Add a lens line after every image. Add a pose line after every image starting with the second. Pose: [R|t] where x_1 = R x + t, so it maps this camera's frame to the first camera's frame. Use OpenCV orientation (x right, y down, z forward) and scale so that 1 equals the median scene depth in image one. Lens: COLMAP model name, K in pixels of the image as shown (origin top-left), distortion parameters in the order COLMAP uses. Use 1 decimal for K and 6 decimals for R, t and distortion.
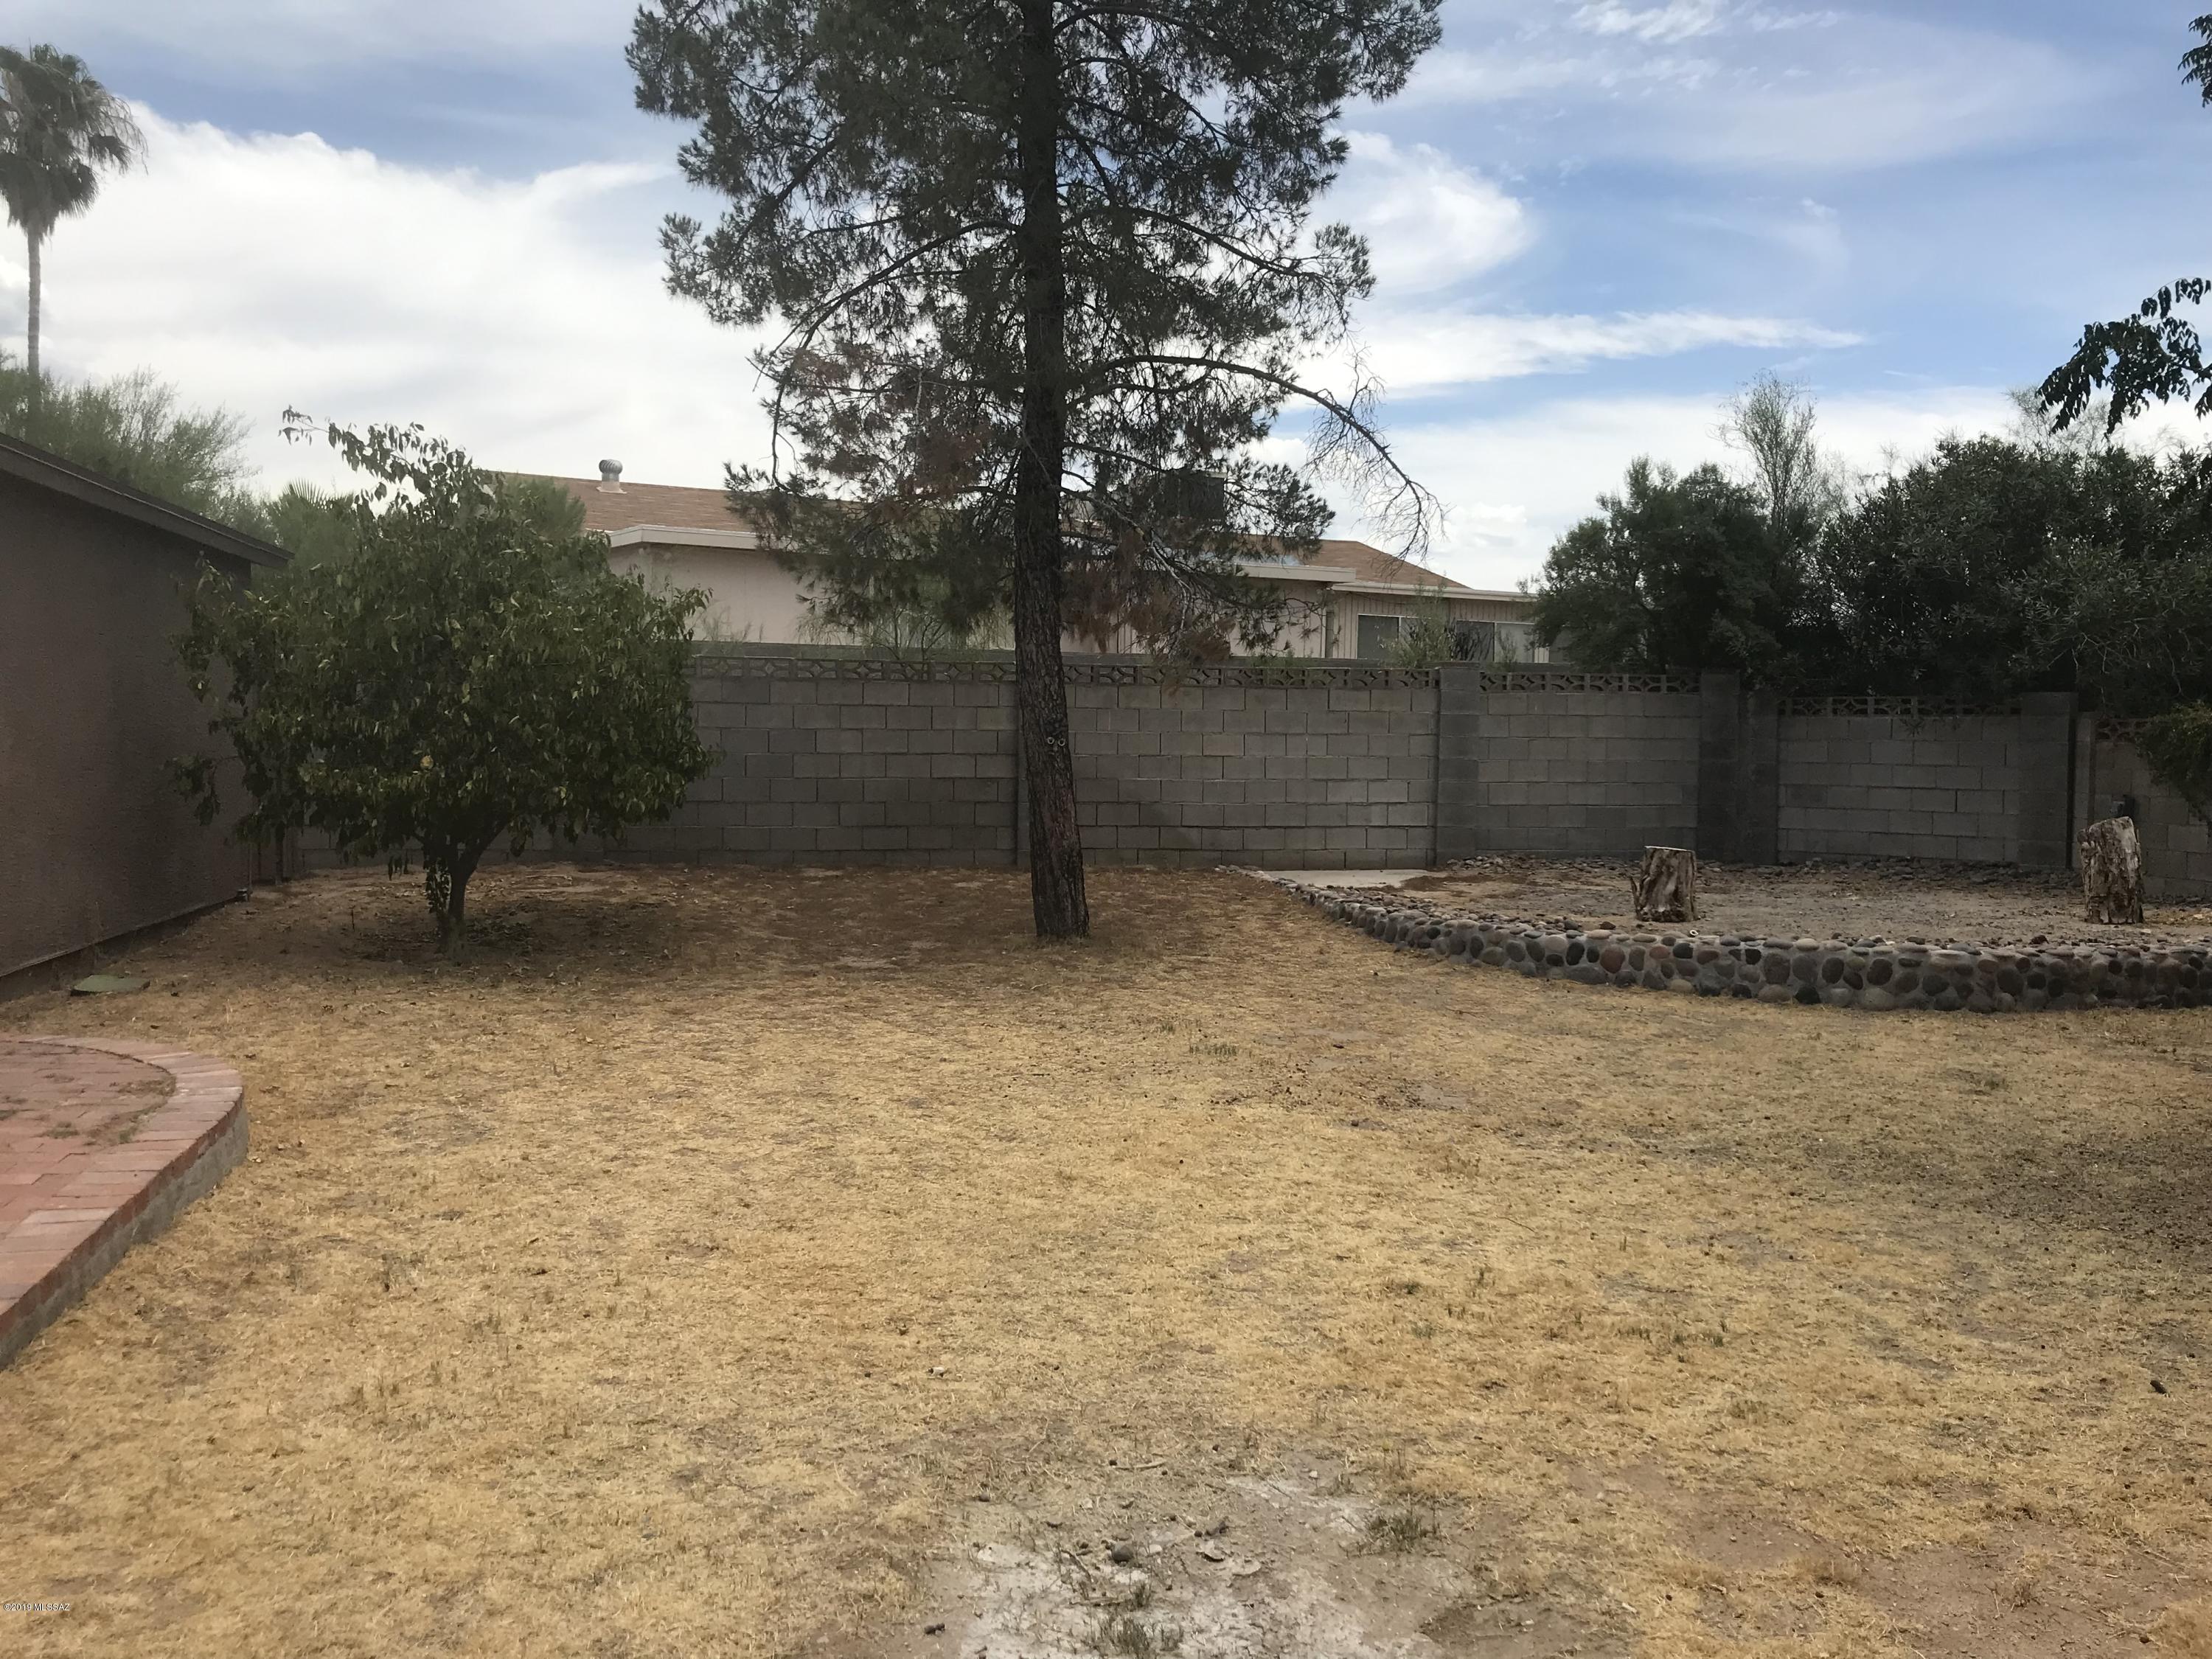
lens RADIAL K [[1838.6, 0, 1106.0], [0, 1838.6, 829.5], [0, 0, 1]] dist [0.026193, -0.008657]
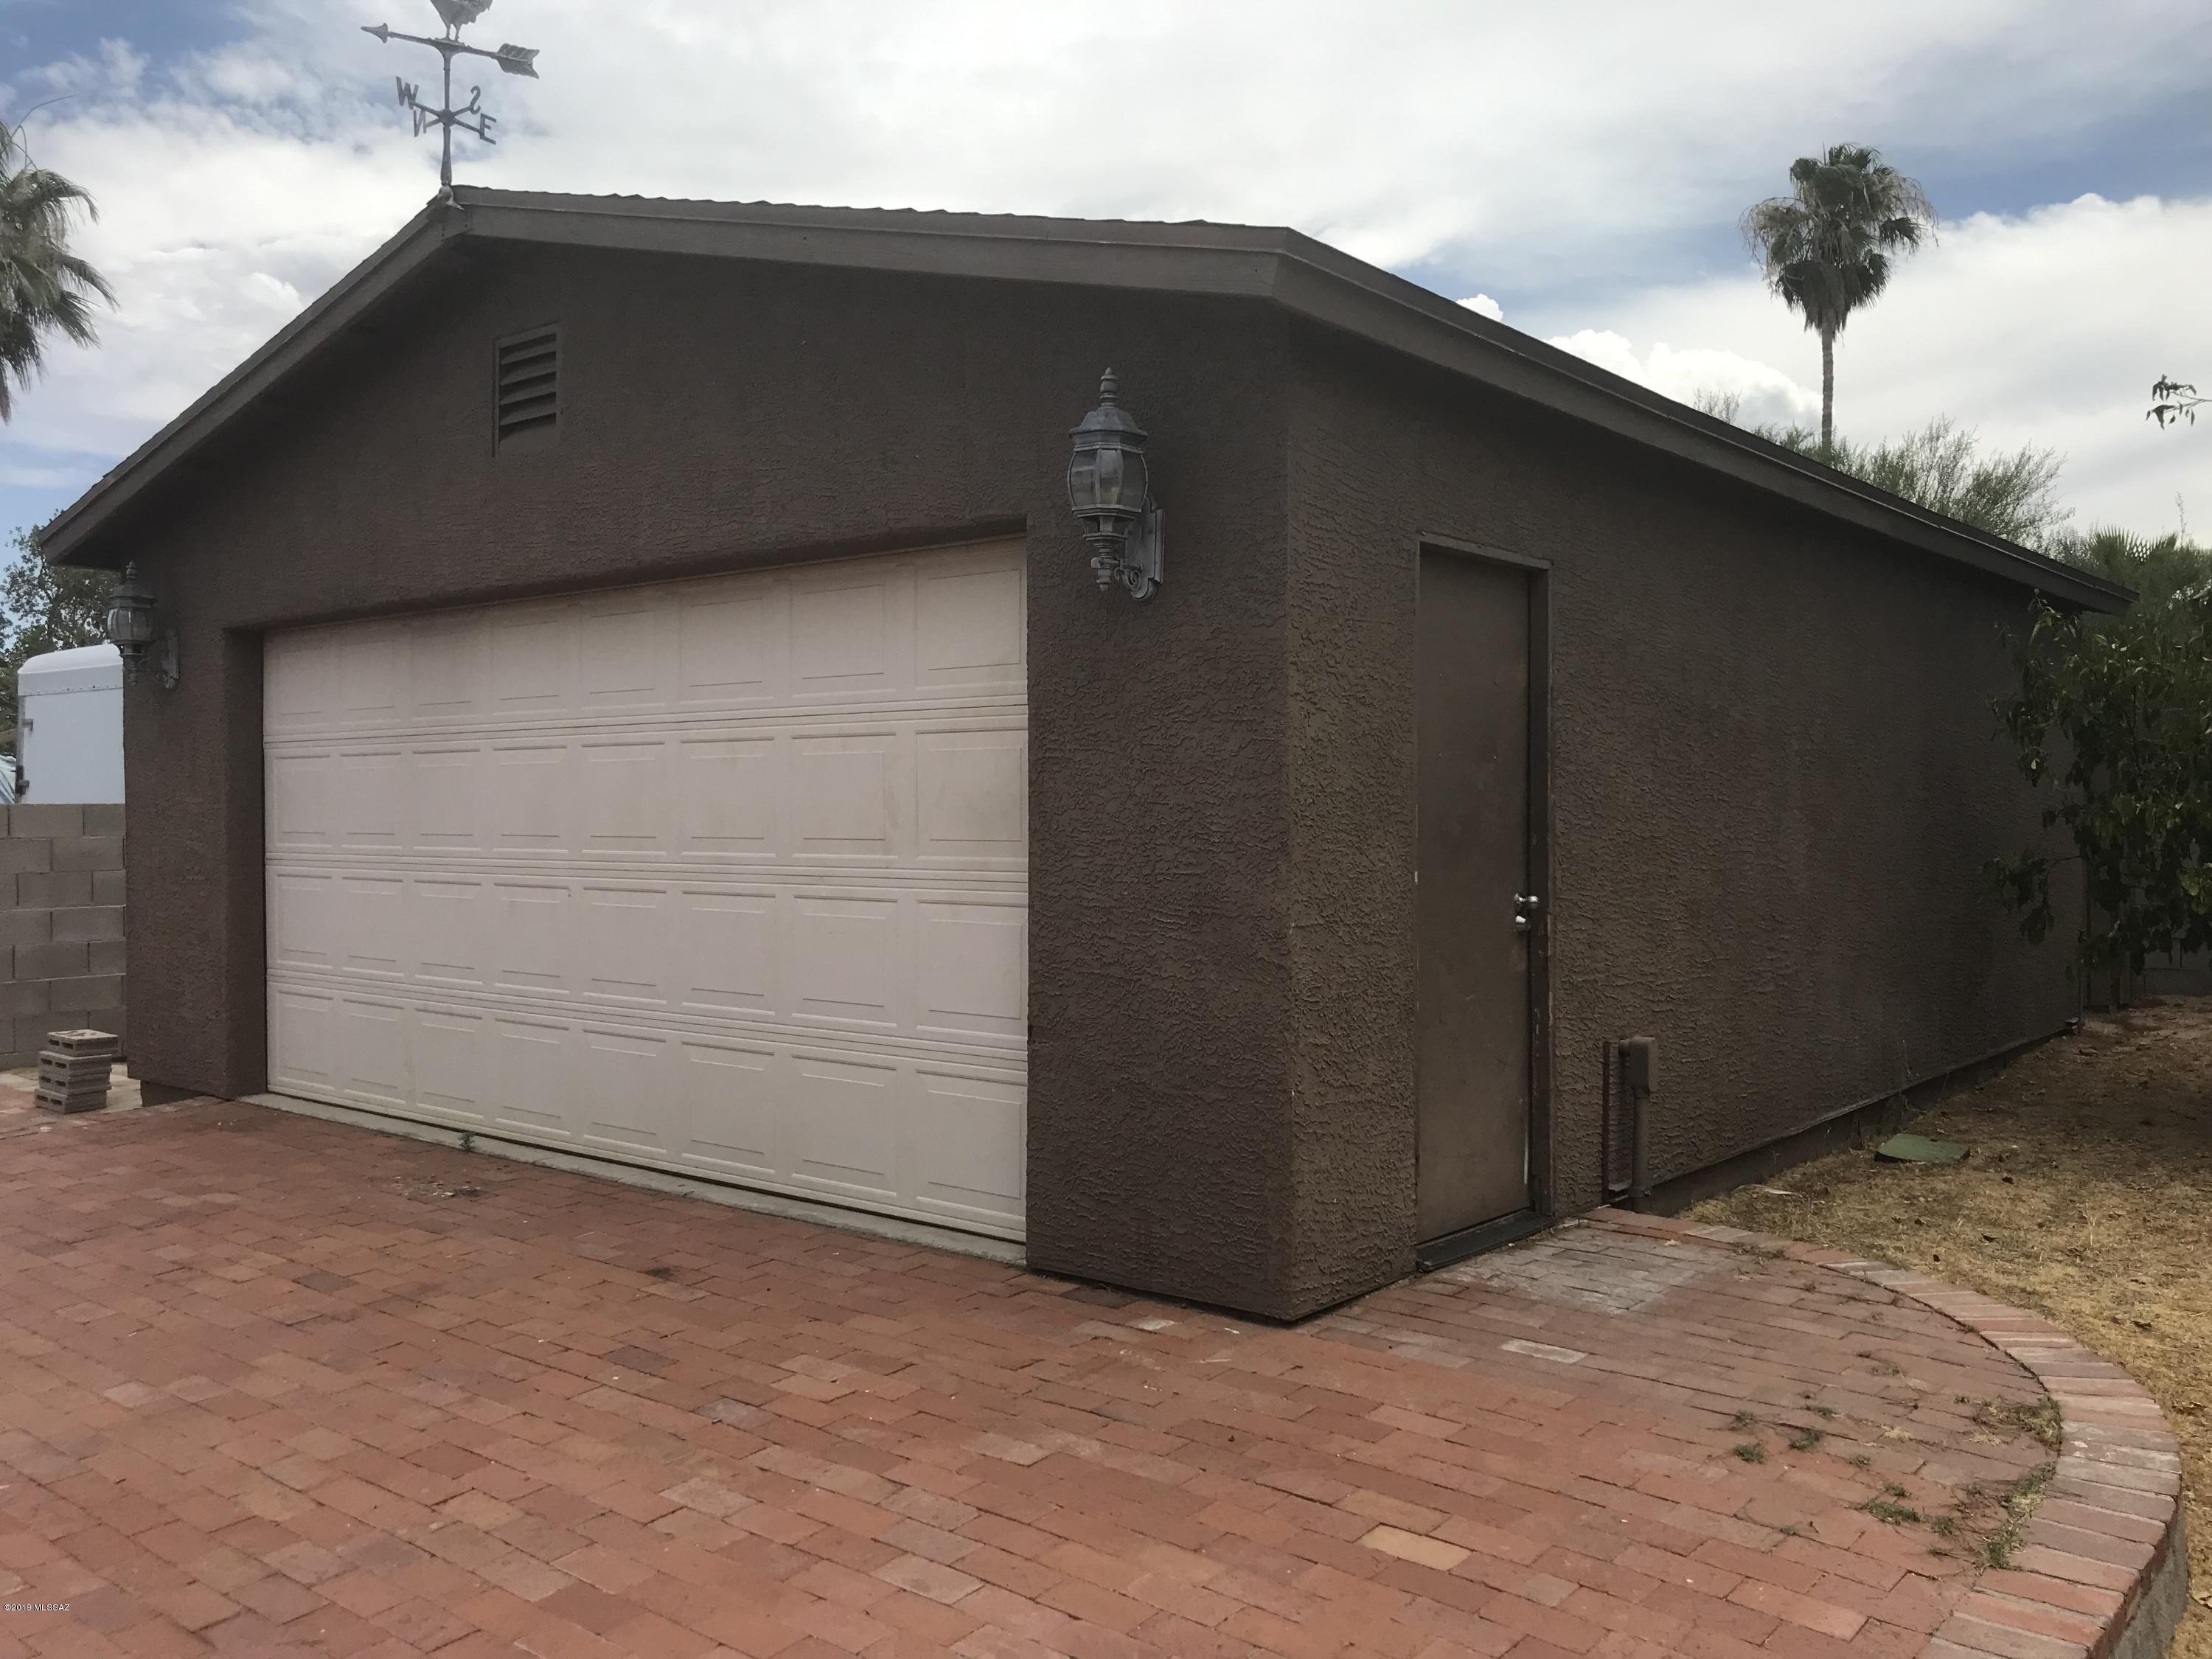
lens RADIAL K [[1847.6, 0, 1106.0], [0, 1847.6, 829.5], [0, 0, 1]] dist [0.148816, -0.219322]
pose [[0.632255, -0.014889, -0.774617, -0.117854], [-0.018711, 0.999230, -0.034479, -0.015903], [0.774534, 0.036293, 0.631490, 0.194562]]
